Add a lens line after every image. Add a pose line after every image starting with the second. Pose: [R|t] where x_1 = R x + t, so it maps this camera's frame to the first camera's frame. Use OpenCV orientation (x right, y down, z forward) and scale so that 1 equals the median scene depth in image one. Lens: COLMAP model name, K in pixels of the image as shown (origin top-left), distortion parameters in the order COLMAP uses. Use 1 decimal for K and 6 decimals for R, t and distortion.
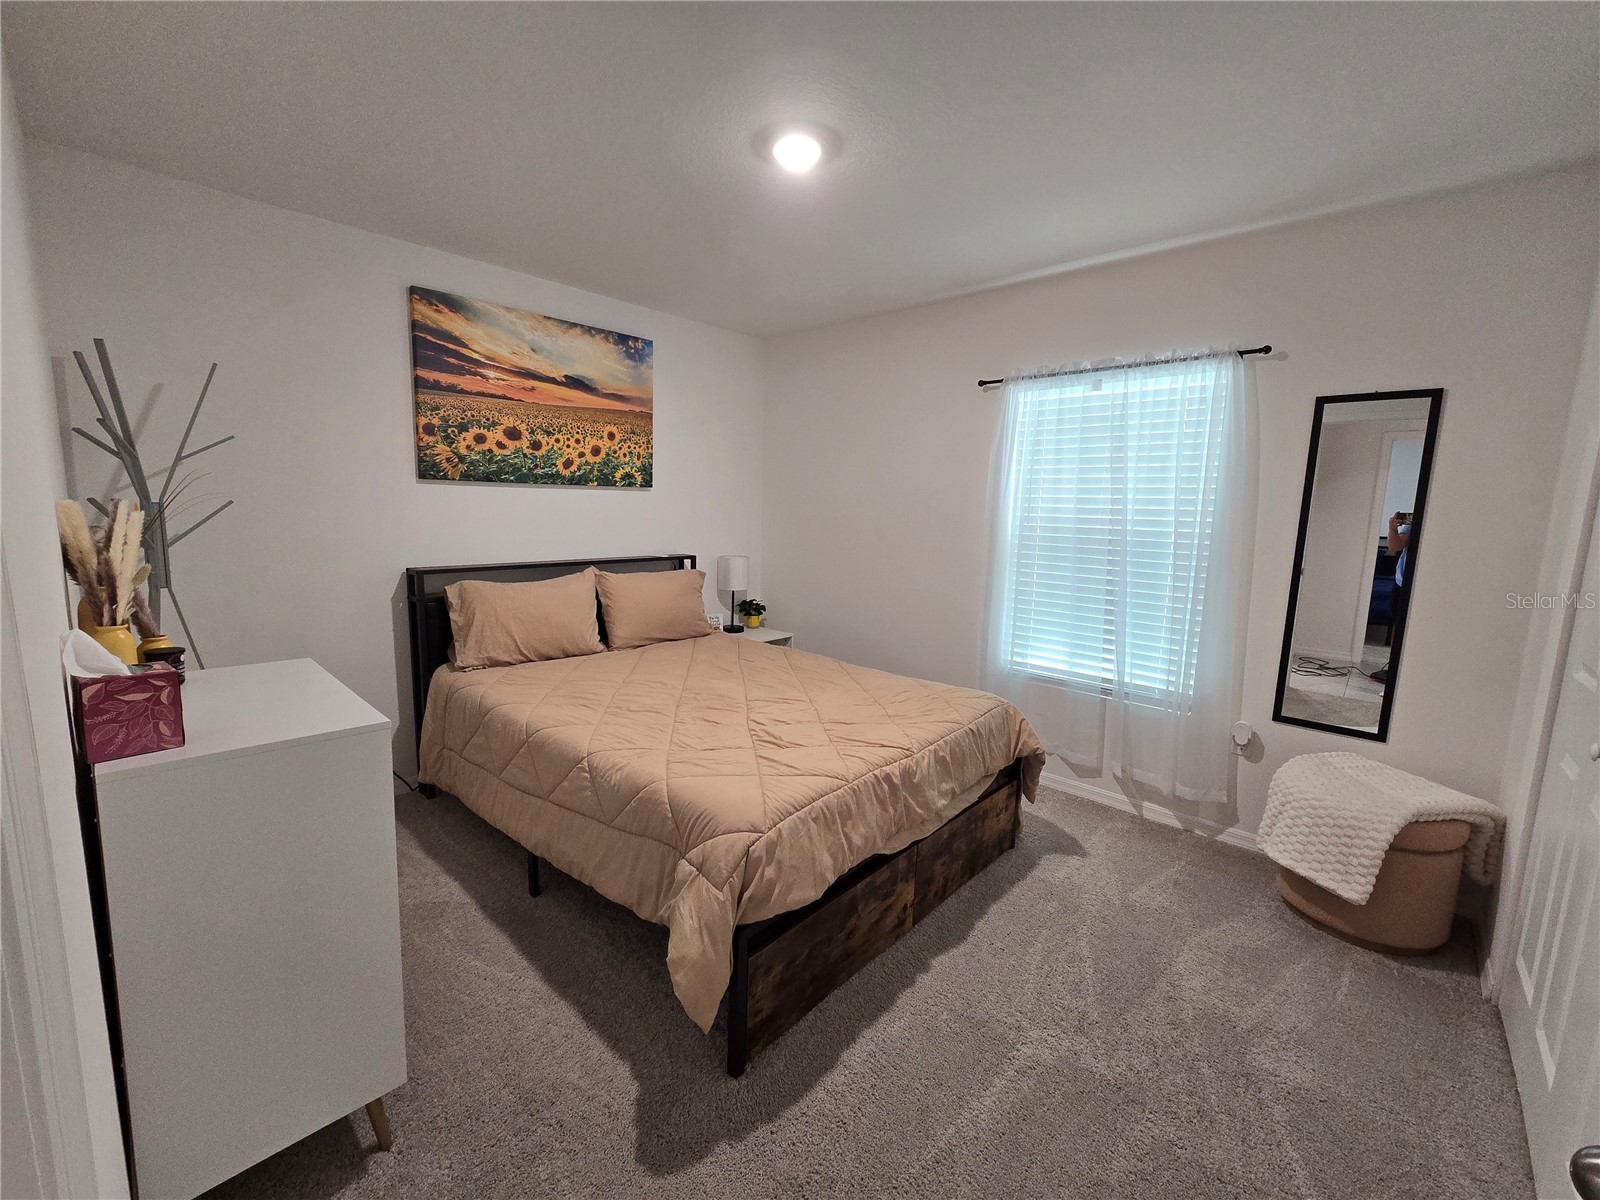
lens RADIAL K [[655.3, 0, 799.8], [0, 655.3, 598.1], [0, 0, 1]] dist [-0.006298, 0.002580]
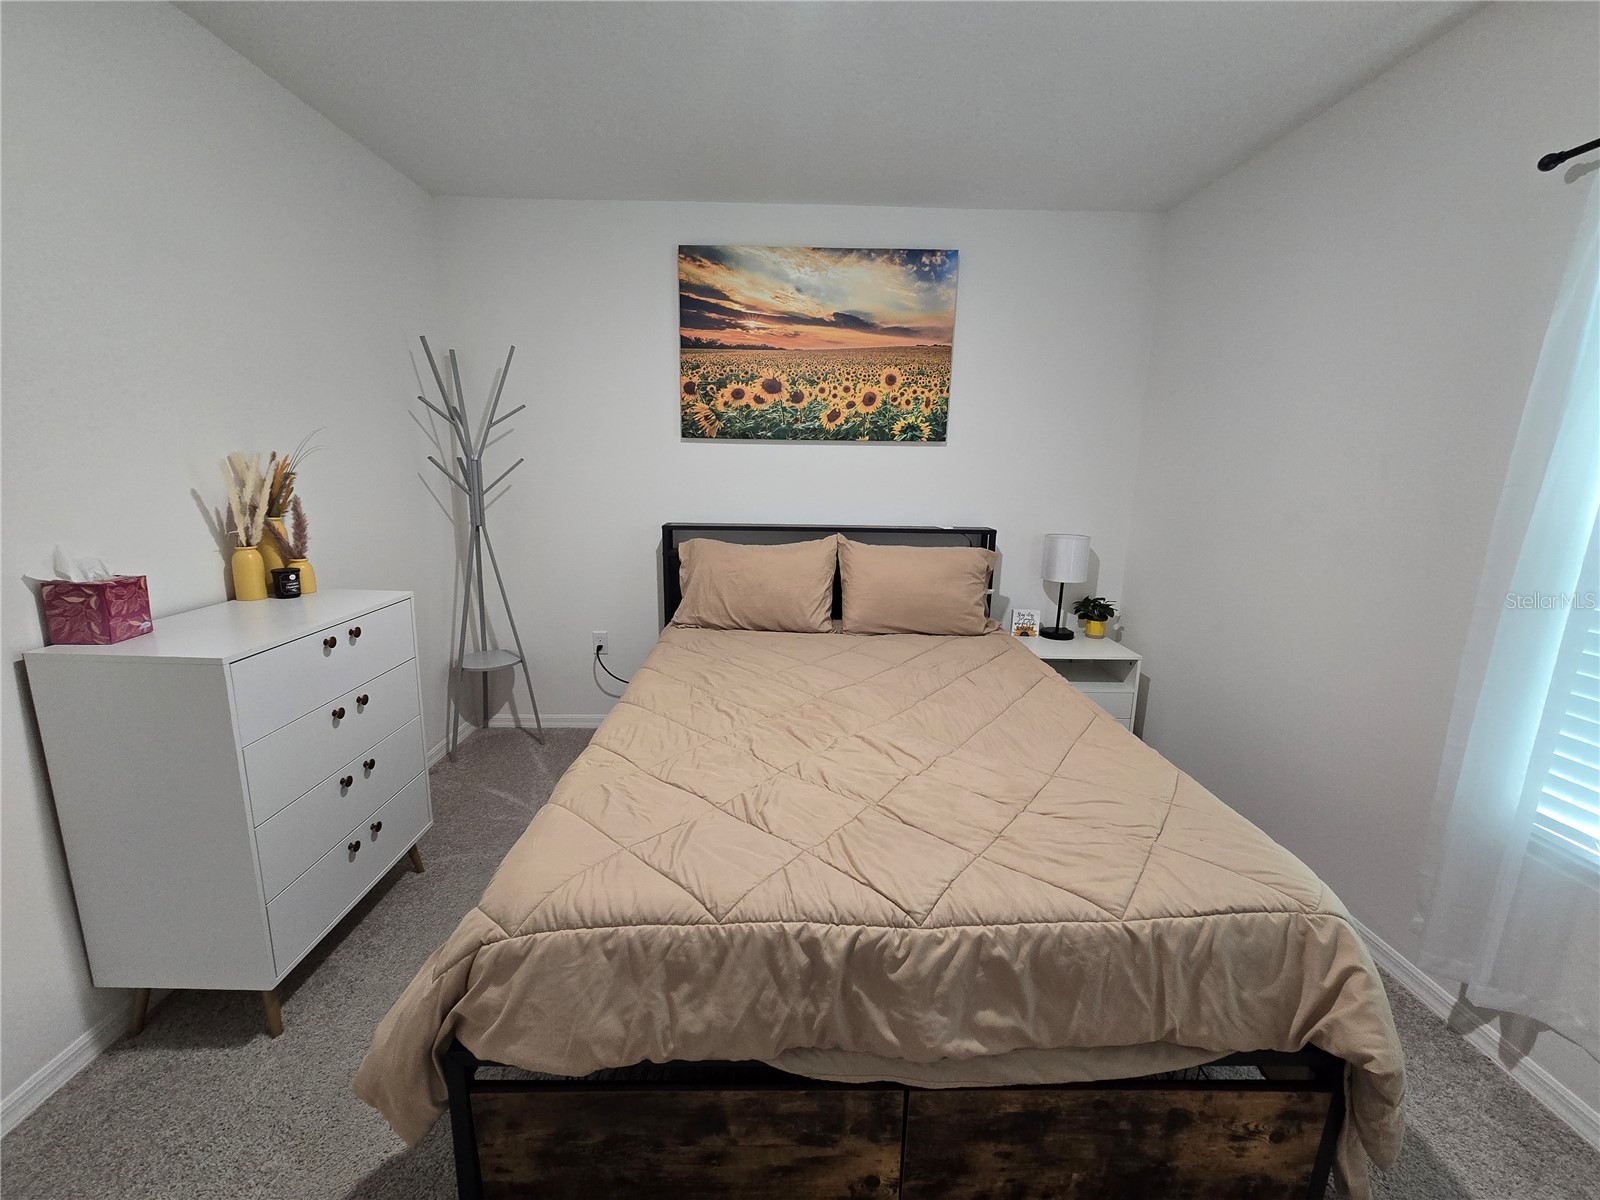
lens RADIAL K [[655.3, 0, 797.9], [0, 655.3, 599.1], [0, 0, 1]] dist [-0.006298, 0.002580]
pose [[0.688428, 0.136065, -0.712428, 0.311069], [-0.102788, 0.990635, 0.089874, -0.039467], [0.717984, 0.011358, 0.695967, 0.397401]]
